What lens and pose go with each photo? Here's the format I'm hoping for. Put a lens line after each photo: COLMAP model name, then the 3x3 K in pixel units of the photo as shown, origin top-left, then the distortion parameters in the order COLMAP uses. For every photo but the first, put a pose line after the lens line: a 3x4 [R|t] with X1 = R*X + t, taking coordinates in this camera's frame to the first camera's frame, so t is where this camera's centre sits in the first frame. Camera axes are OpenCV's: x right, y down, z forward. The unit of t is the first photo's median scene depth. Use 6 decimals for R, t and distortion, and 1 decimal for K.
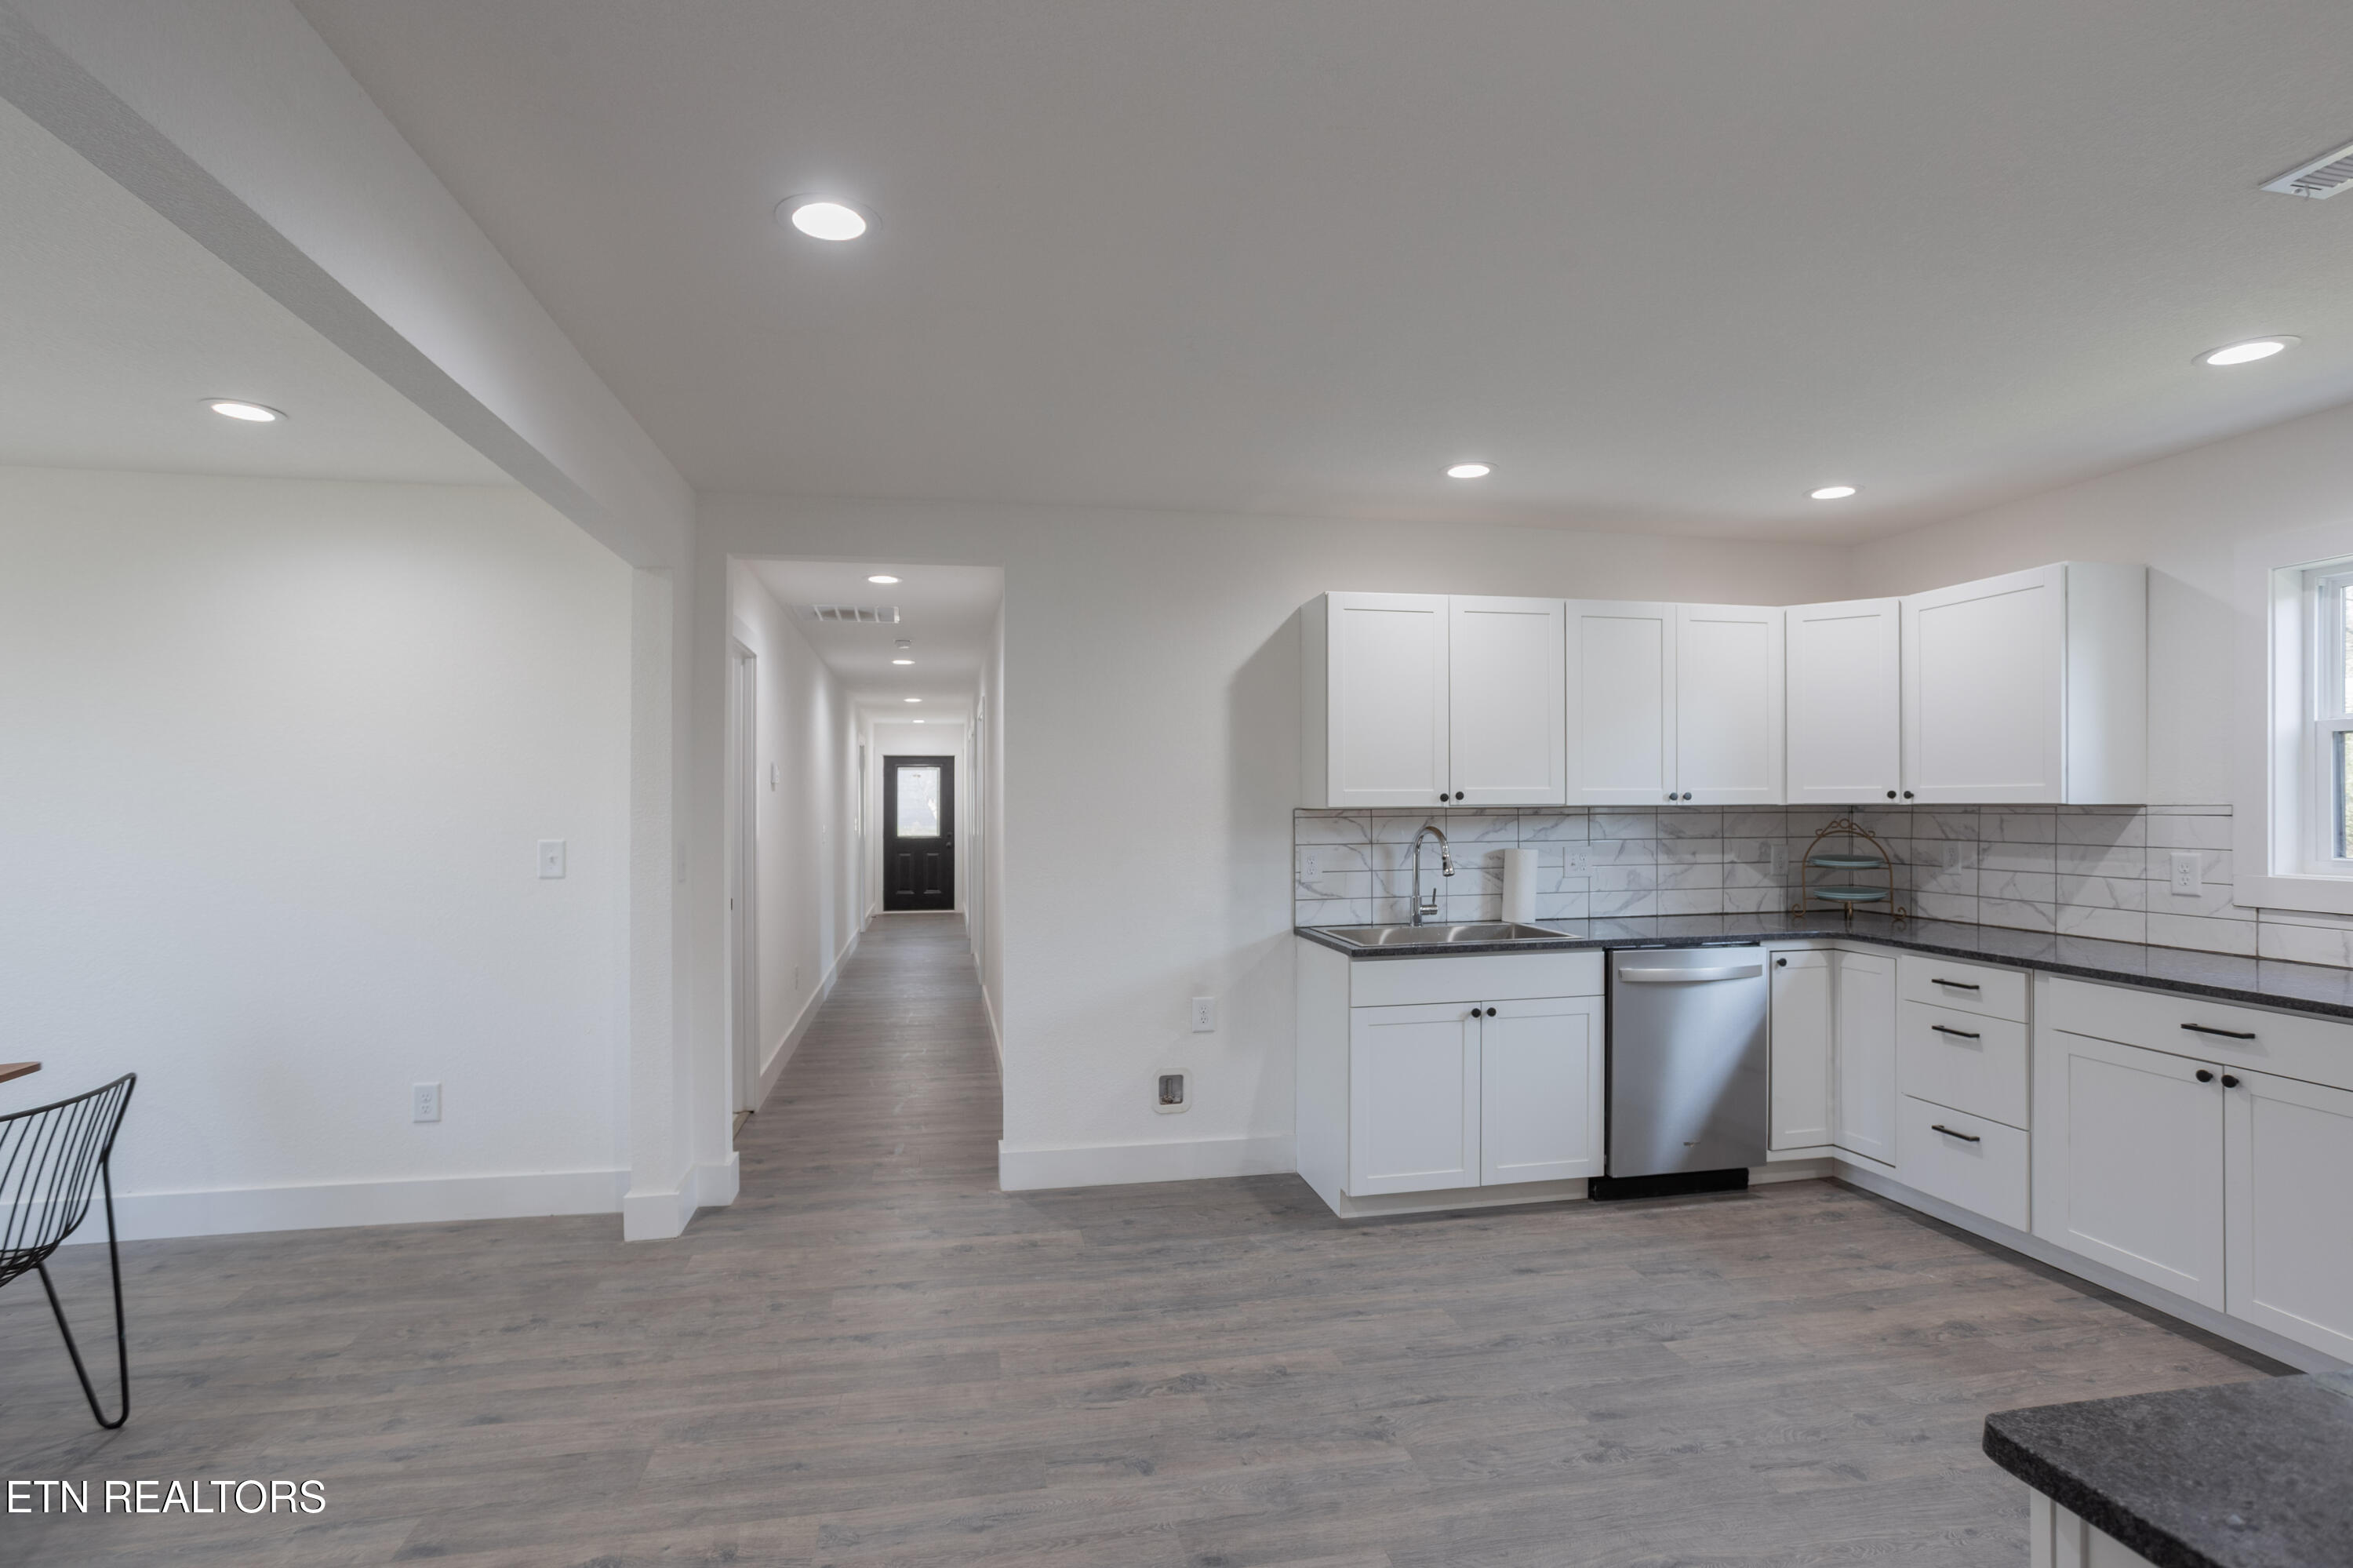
lens RADIAL K [[1153.2, 0, 1173.4], [0, 1153.2, 782.6], [0, 0, 1]] dist [-0.064538, 0.046706]
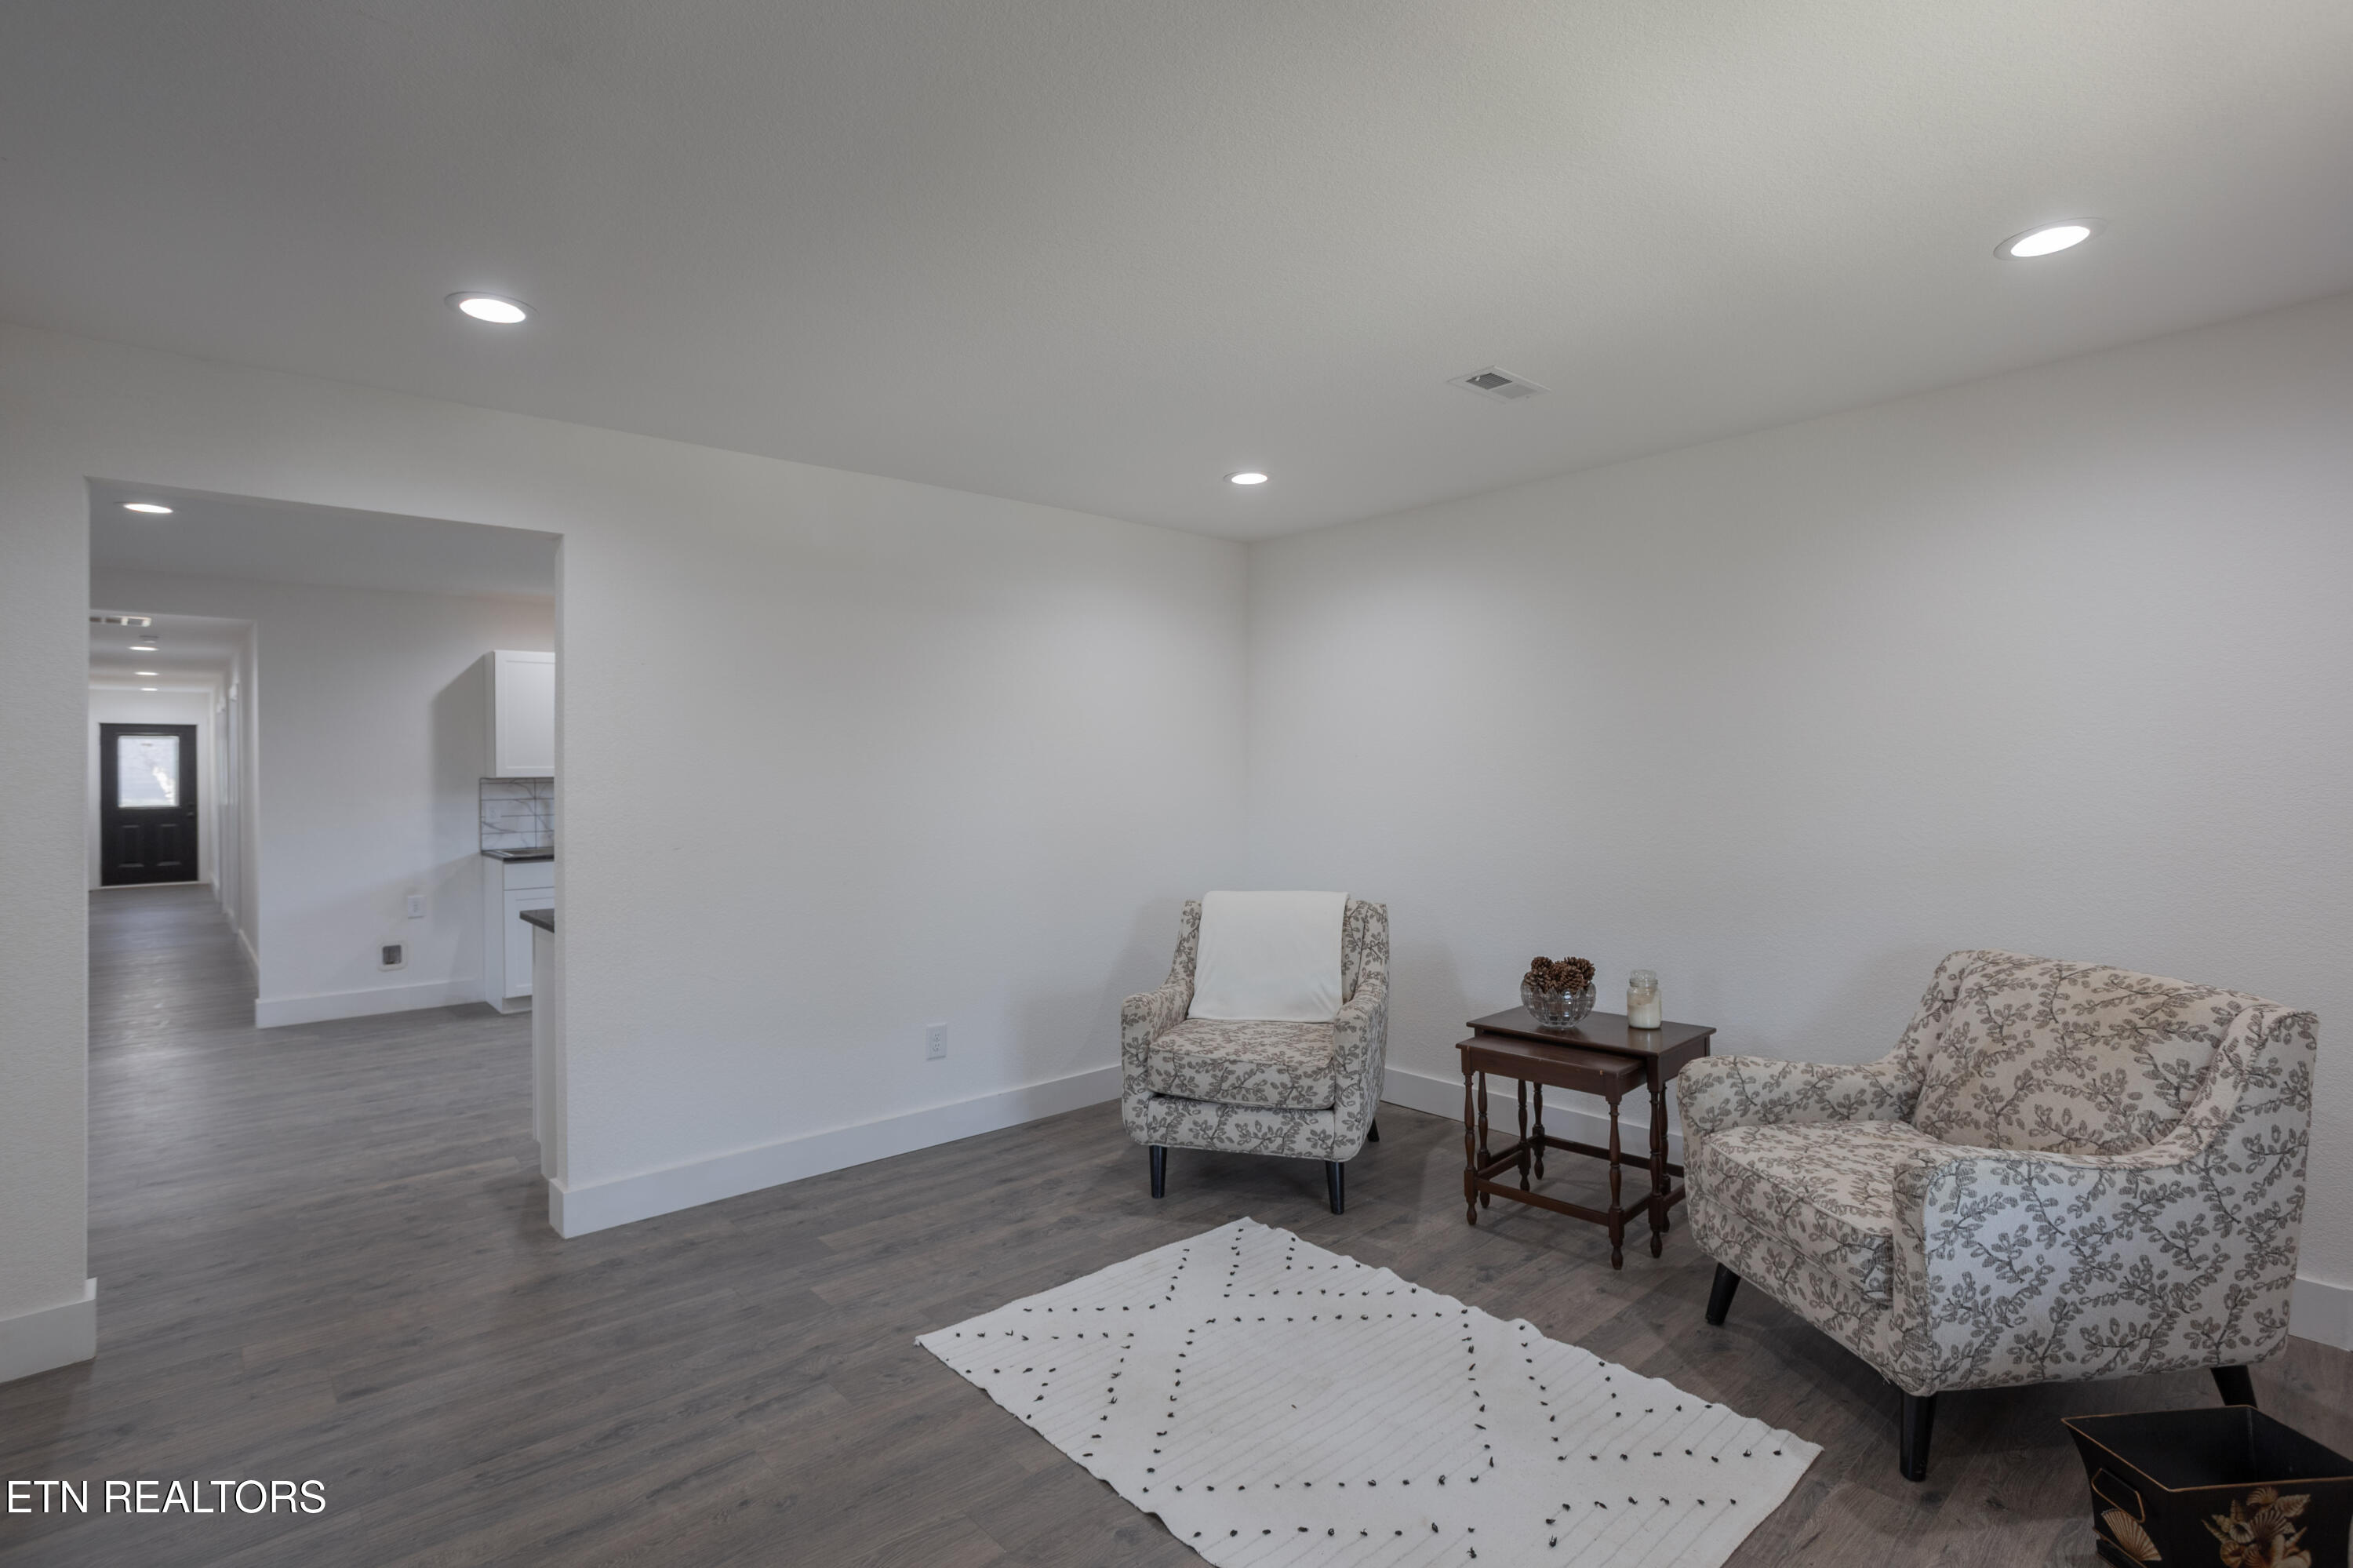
lens RADIAL K [[1153.2, 0, 1173.4], [0, 1153.2, 782.6], [0, 0, 1]] dist [-0.064538, 0.046706]
pose [[0.861609, -0.006198, 0.507535, 0.134980], [-0.008628, 0.999602, 0.026853, -0.022263], [-0.507499, -0.027516, 0.861213, -0.872411]]
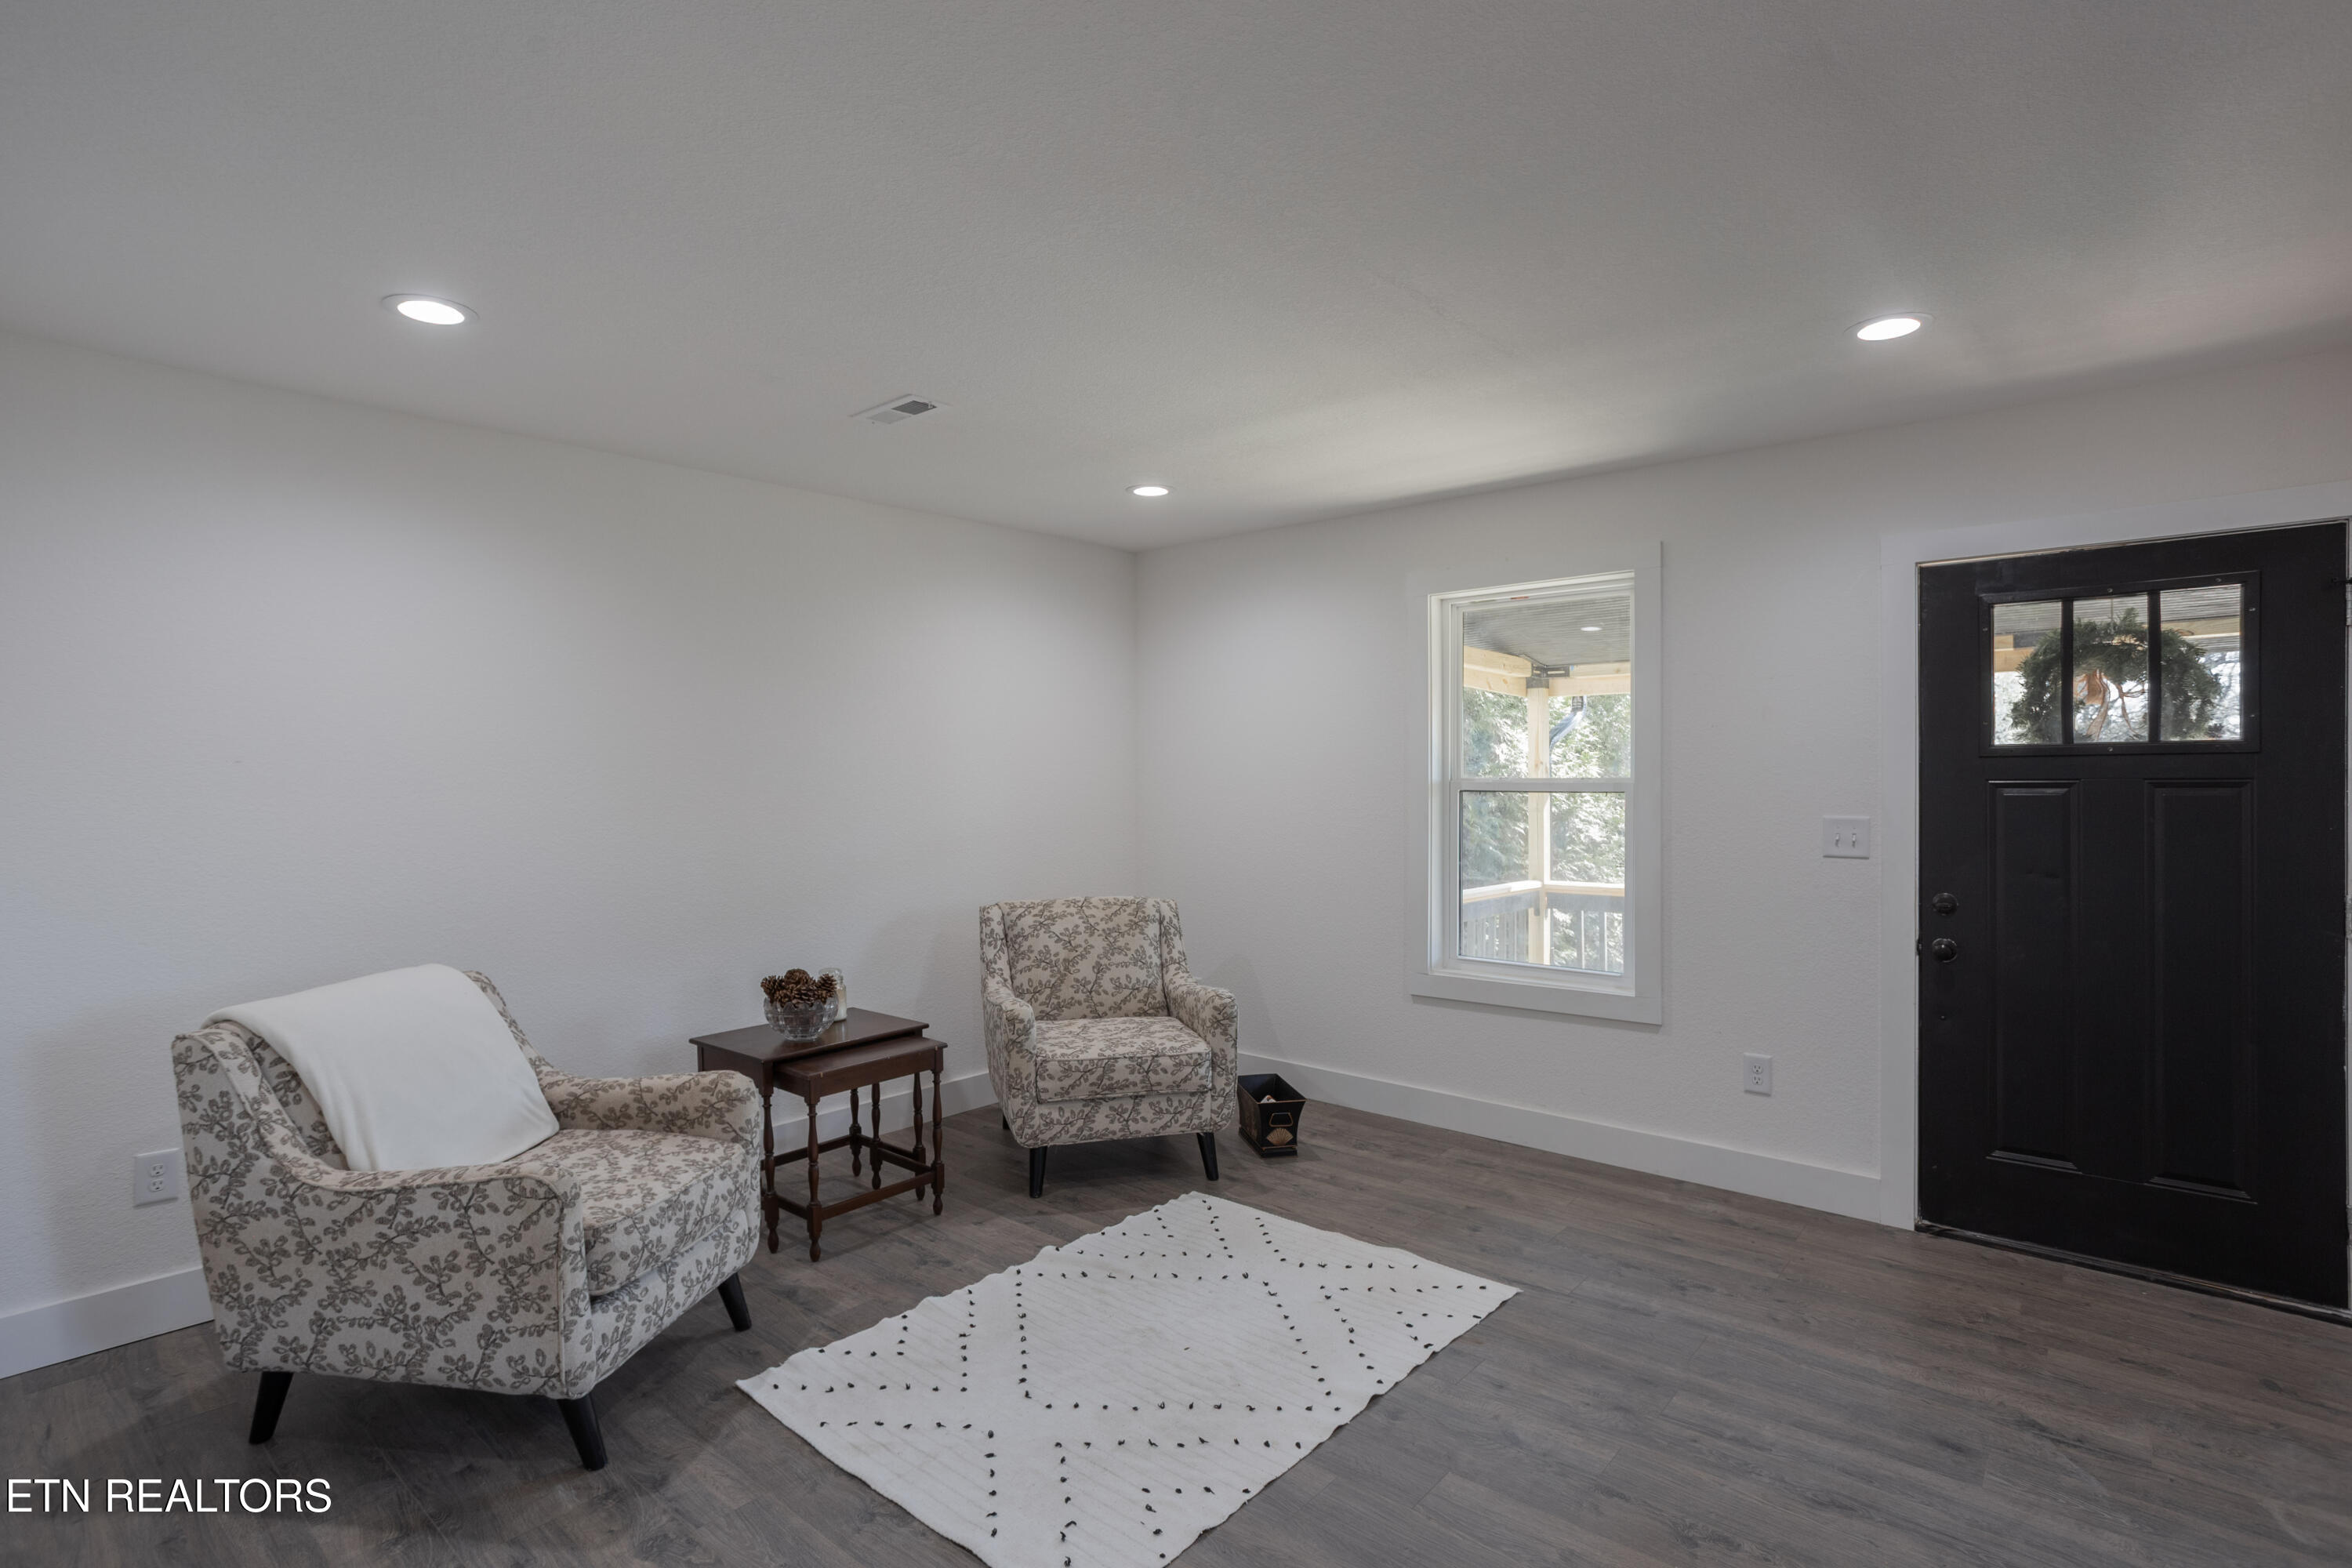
lens RADIAL K [[1152.7, 0, 1172.9], [0, 1152.7, 782.6], [0, 0, 1]] dist [-0.064538, 0.046706]
pose [[-0.629036, 0.006849, 0.777346, -0.433804], [-0.013243, 0.999722, -0.019525, 0.060459], [-0.777264, -0.022577, -0.628770, 2.316138]]
